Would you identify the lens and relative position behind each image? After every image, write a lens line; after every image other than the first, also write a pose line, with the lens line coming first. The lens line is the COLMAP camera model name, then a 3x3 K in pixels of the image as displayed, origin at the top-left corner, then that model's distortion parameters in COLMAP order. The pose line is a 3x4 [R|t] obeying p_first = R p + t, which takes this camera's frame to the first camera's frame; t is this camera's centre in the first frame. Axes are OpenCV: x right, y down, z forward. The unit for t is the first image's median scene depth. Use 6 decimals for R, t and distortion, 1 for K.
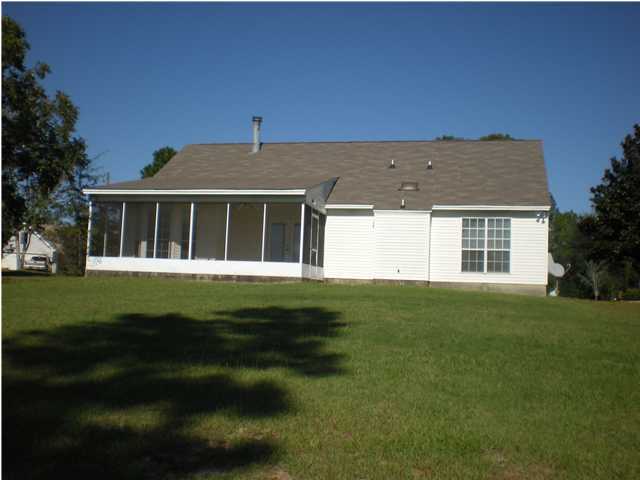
lens RADIAL K [[701.2, 0, 320.0], [0, 701.2, 240.0], [0, 0, 1]] dist [-0.103872, -0.054649]
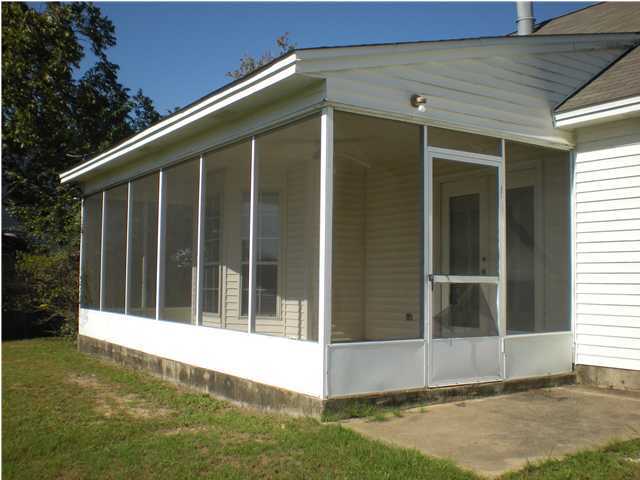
lens RADIAL K [[701.2, 0, 320.0], [0, 701.2, 240.0], [0, 0, 1]] dist [-0.103872, -0.054649]
pose [[0.692770, -0.076275, -0.717114, 0.151233], [0.076518, 0.996552, -0.032076, 0.003344], [0.717088, -0.032651, 0.696217, 0.776680]]
